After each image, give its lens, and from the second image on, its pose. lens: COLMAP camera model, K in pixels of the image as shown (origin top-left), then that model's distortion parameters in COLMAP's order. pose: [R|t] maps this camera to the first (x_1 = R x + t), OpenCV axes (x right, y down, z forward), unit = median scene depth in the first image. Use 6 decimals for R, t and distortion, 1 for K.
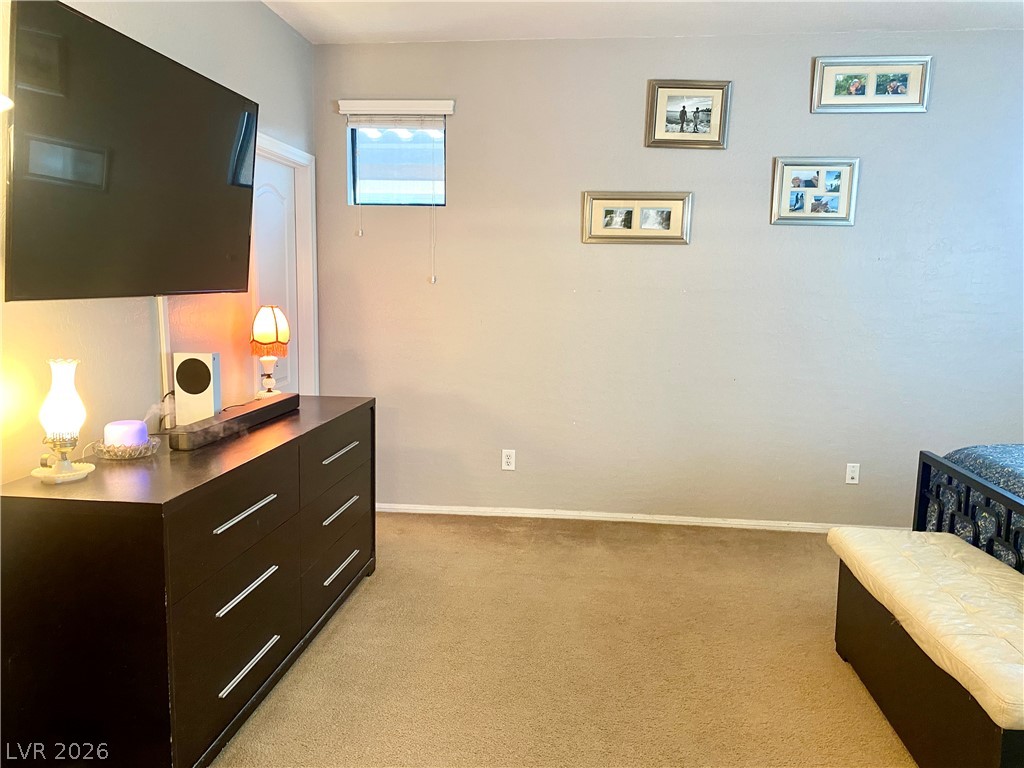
lens RADIAL K [[780.5, 0, 501.0], [0, 780.5, 374.5], [0, 0, 1]] dist [0.051164, -0.071549]
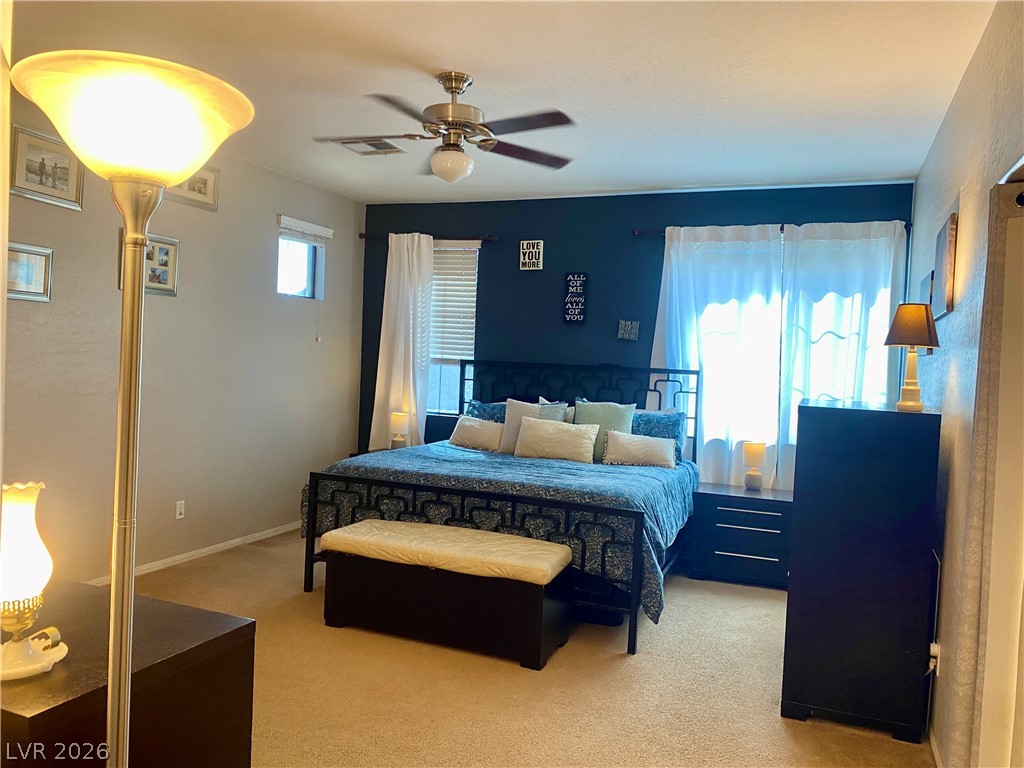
lens RADIAL K [[780.5, 0, 501.0], [0, 780.5, 374.5], [0, 0, 1]] dist [0.051164, -0.071549]
pose [[0.274263, -0.025410, 0.961319, -0.542365], [0.078335, 0.996919, 0.004002, -0.040634], [-0.958459, 0.074207, 0.275408, 0.224892]]
